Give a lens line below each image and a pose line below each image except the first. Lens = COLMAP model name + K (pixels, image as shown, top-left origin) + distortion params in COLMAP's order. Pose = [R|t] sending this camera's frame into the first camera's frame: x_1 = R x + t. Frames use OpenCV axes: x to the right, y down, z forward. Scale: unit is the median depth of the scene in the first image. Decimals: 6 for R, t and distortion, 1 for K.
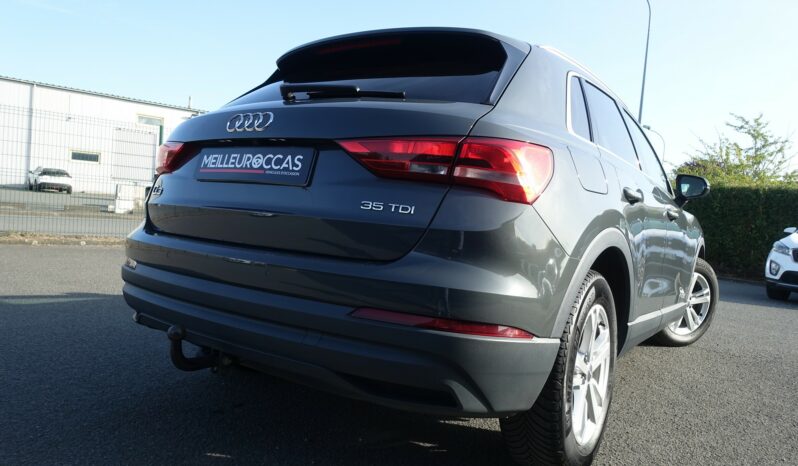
lens RADIAL K [[544.6, 0, 399.0], [0, 544.6, 233.0], [0, 0, 1]] dist [-0.006544, 0.003557]
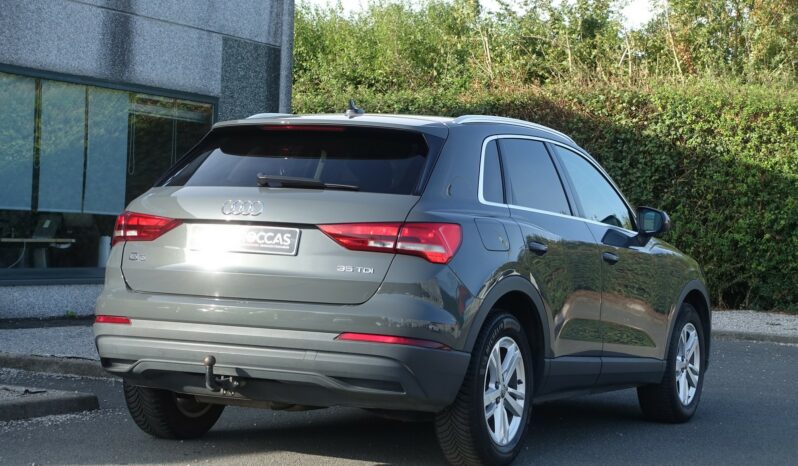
lens RADIAL K [[1841.6, 0, 399.0], [0, 1841.6, 233.0], [0, 0, 1]] dist [0.016147, 0.022427]
pose [[0.988840, -0.034968, 0.144822, -0.576394], [0.037990, 0.999113, -0.018148, -0.045038], [-0.144059, 0.023447, 0.989291, -3.716590]]
